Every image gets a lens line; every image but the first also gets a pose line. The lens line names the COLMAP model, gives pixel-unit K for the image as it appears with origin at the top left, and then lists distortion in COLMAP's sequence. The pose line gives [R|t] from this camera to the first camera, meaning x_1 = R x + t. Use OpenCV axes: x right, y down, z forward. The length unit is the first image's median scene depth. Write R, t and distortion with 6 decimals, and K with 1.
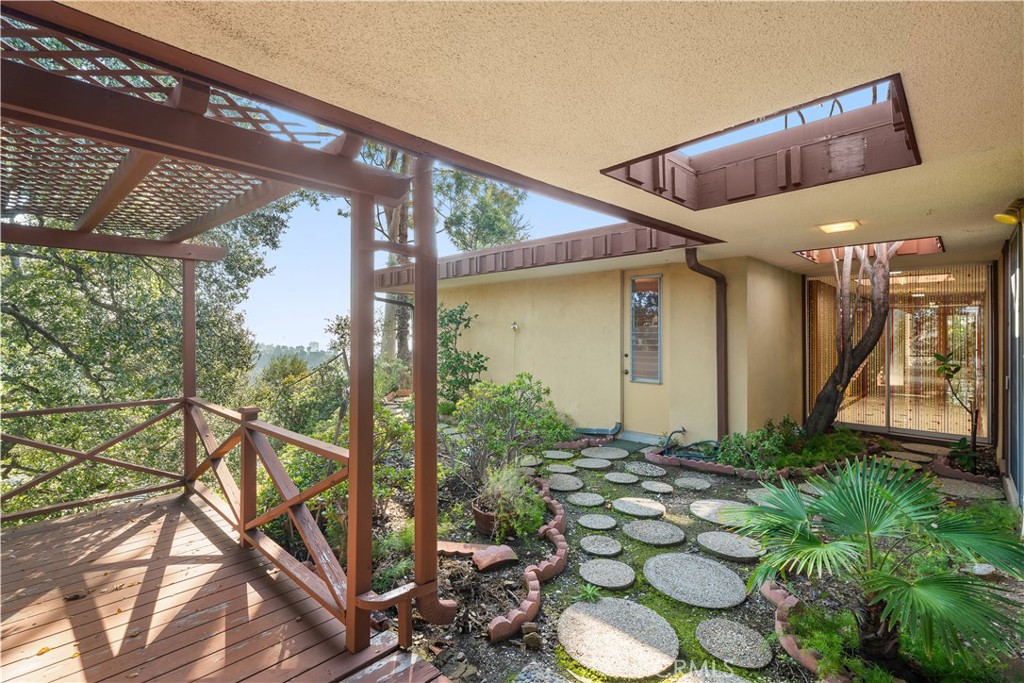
lens RADIAL K [[470.2, 0, 510.0], [0, 470.2, 331.7], [0, 0, 1]] dist [0.005339, 0.000688]
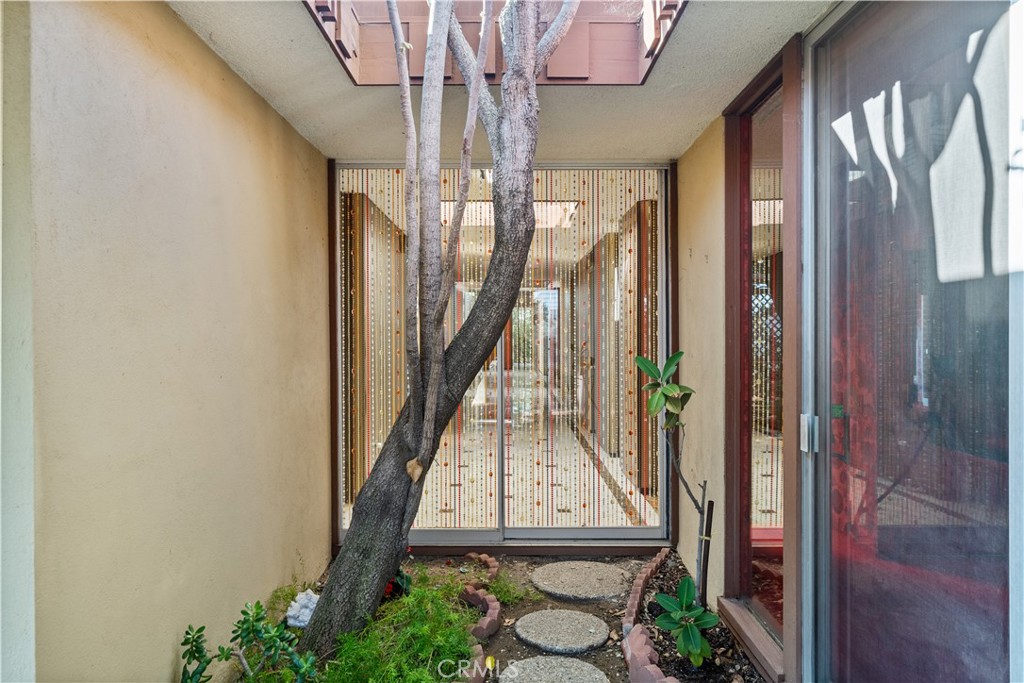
lens RADIAL K [[705.9, 0, 512.0], [0, 705.9, 338.0], [0, 0, 1]] dist [-0.000601, 0.000805]
pose [[0.718922, -0.009229, 0.695030, 0.404371], [0.002835, 0.999942, 0.010346, 0.023333], [-0.695085, -0.005467, 0.718907, 0.595379]]
